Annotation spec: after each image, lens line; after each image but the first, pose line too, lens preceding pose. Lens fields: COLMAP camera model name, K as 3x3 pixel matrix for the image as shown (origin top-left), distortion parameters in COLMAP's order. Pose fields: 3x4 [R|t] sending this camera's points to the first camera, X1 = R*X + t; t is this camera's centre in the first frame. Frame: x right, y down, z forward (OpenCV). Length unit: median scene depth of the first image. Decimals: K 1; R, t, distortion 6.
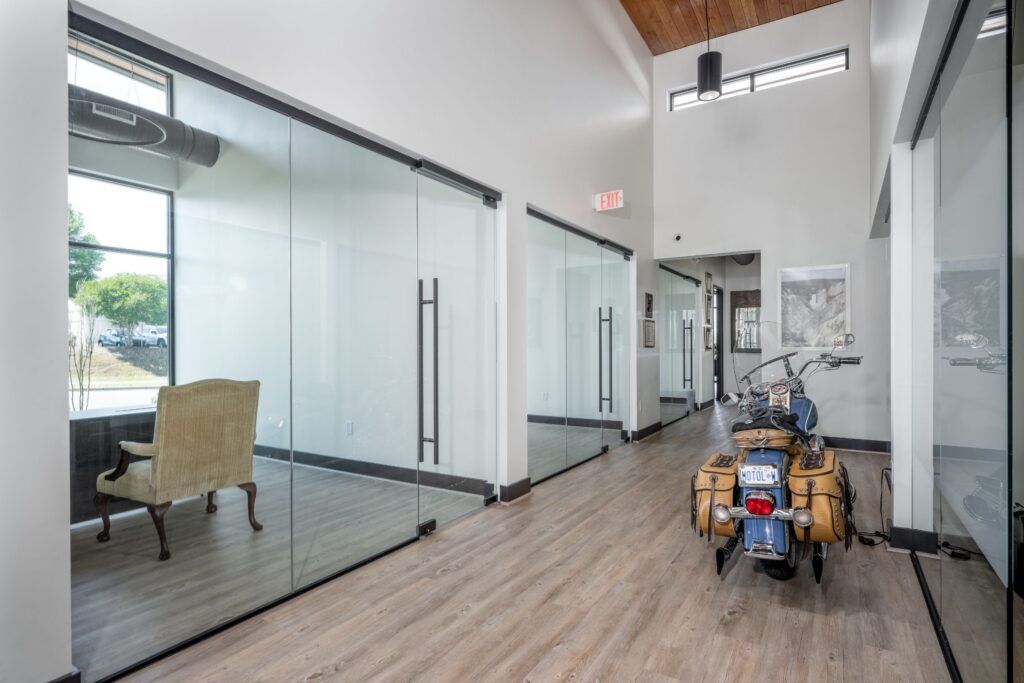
lens RADIAL K [[535.6, 0, 516.6], [0, 535.6, 342.0], [0, 0, 1]] dist [0.000806, 0.000139]
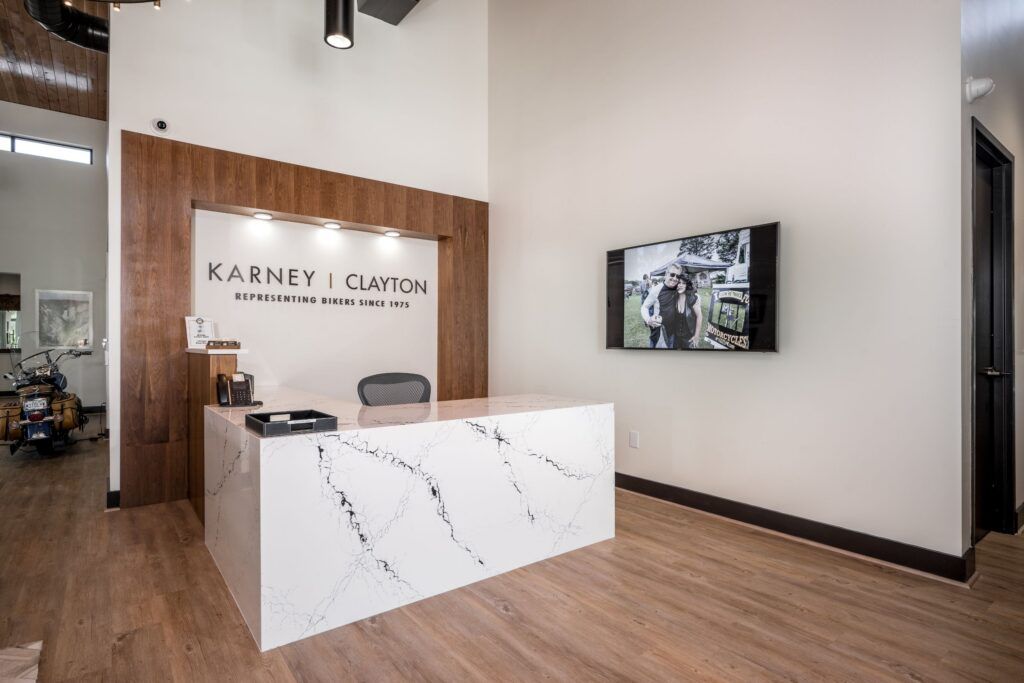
lens RADIAL K [[535.6, 0, 516.6], [0, 535.6, 342.0], [0, 0, 1]] dist [0.000806, 0.000139]
pose [[0.356998, 0.005484, 0.934089, -0.631524], [-0.006089, 0.999975, -0.003543, -0.008167], [-0.934085, -0.004423, 0.357023, -1.143351]]
